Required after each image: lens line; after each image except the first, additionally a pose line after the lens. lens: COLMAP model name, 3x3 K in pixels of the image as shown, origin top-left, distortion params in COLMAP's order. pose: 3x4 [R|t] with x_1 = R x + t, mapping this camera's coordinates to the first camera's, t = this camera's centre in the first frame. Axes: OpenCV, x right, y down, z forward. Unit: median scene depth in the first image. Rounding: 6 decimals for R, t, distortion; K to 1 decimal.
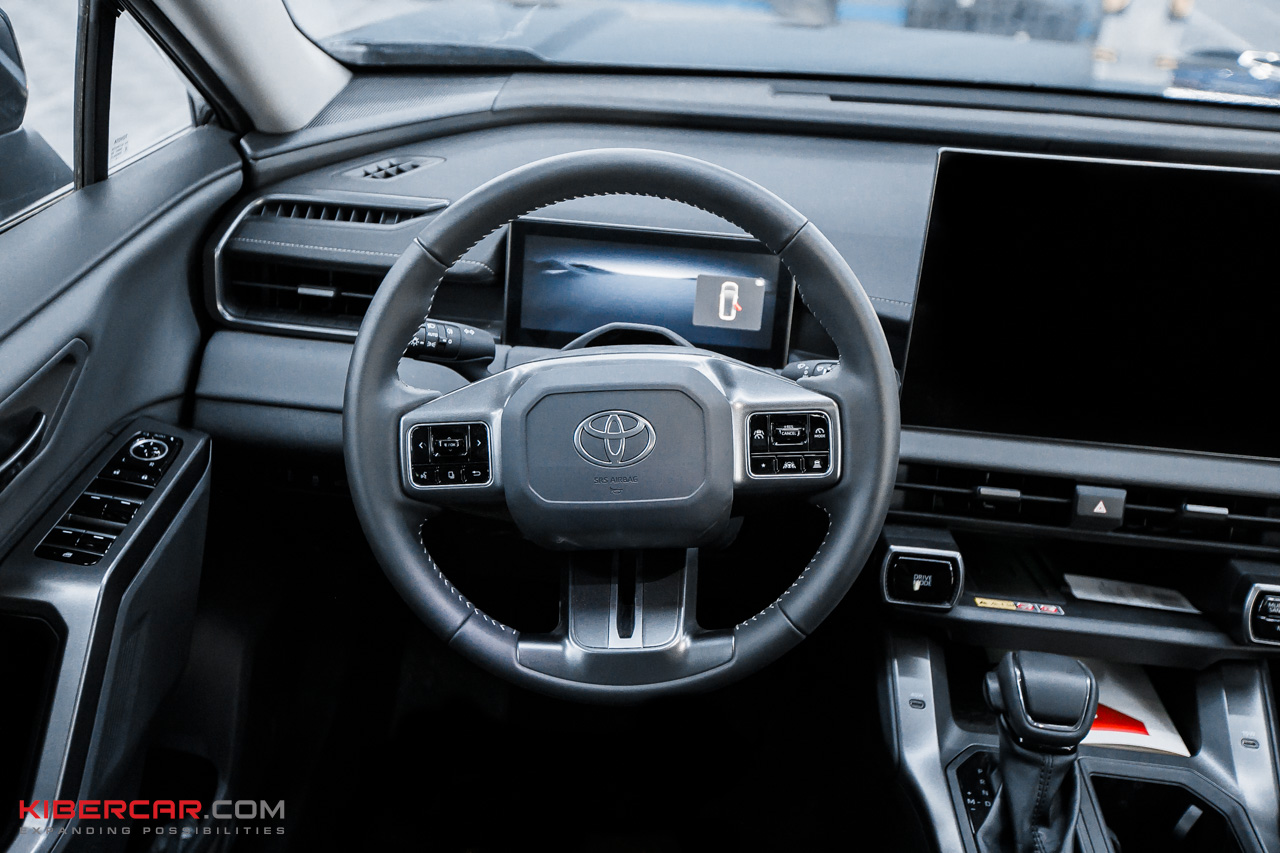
lens RADIAL K [[1213.5, 0, 635.5], [0, 1213.5, 424.4], [0, 0, 1]] dist [0.028443, 0.000000]
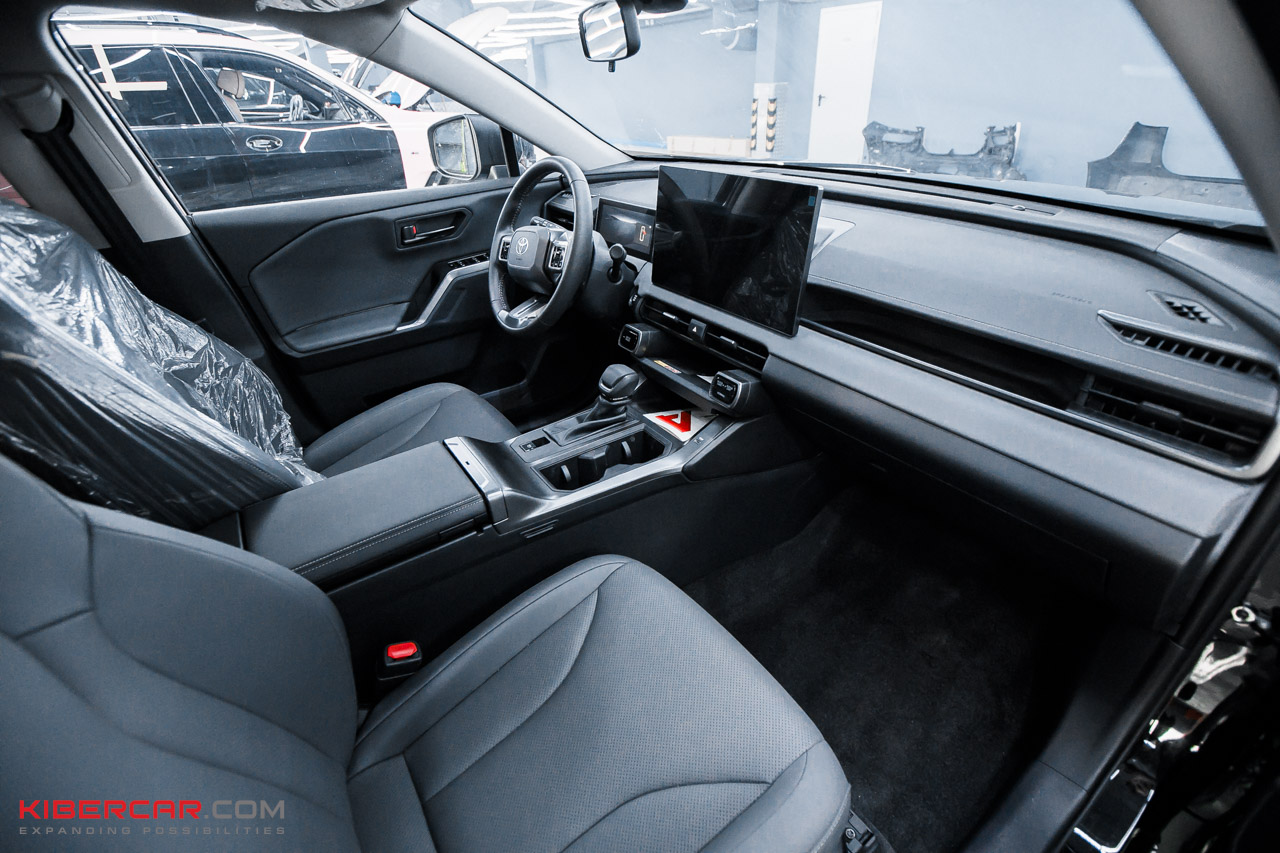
lens RADIAL K [[586.6, 0, 632.8], [0, 586.6, 424.0], [0, 0, 1]] dist [-0.034229, 0.001969]
pose [[0.626585, 0.320153, -0.710559, 1.181292], [-0.307106, 0.939387, 0.152443, 0.106362], [0.716294, 0.122699, 0.686926, 0.189294]]
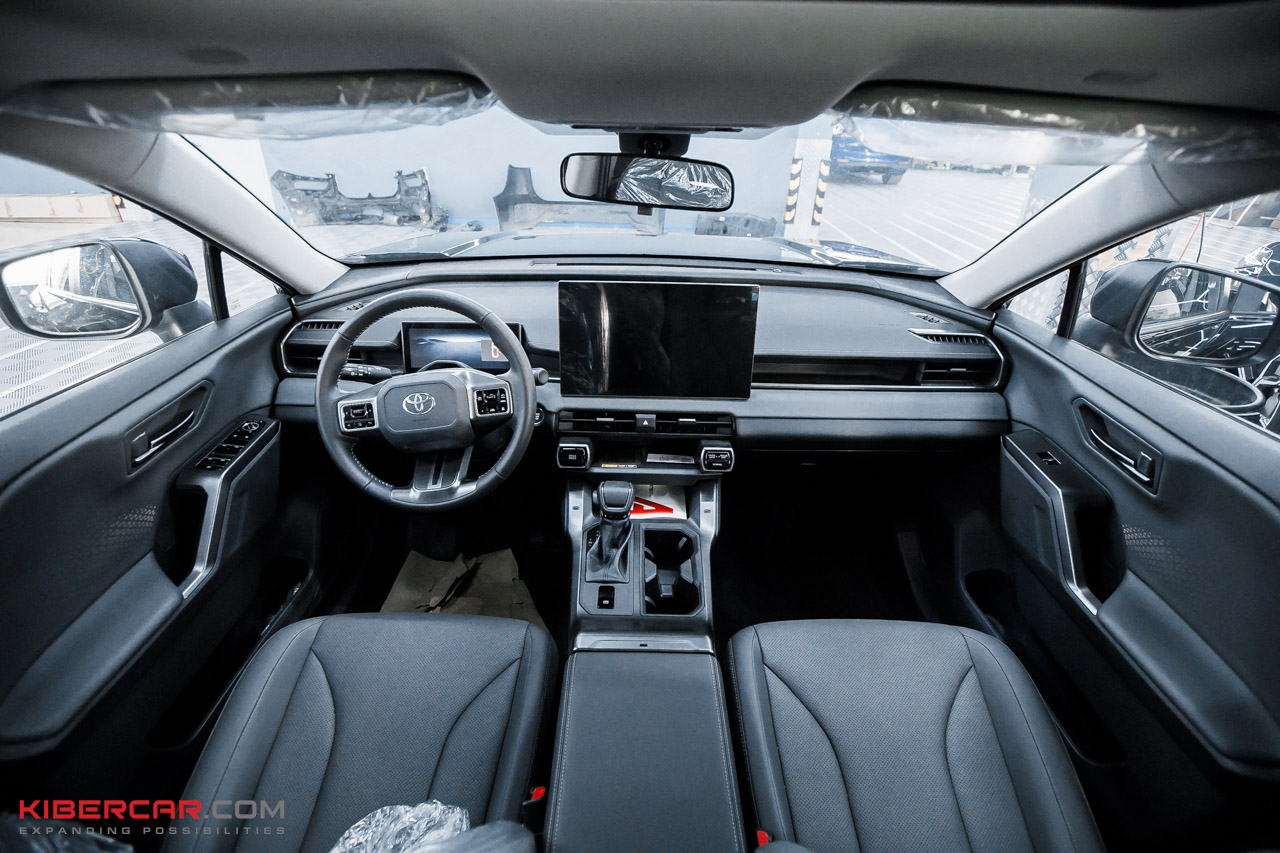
lens RADIAL K [[586.6, 0, 637.1], [0, 586.6, 428.7], [0, 0, 1]] dist [-0.034229, 0.001969]
pose [[0.996321, -0.073021, 0.044868, 0.320636], [0.073048, 0.997328, 0.001045, 0.080772], [-0.044825, 0.002237, 0.998992, -0.190432]]
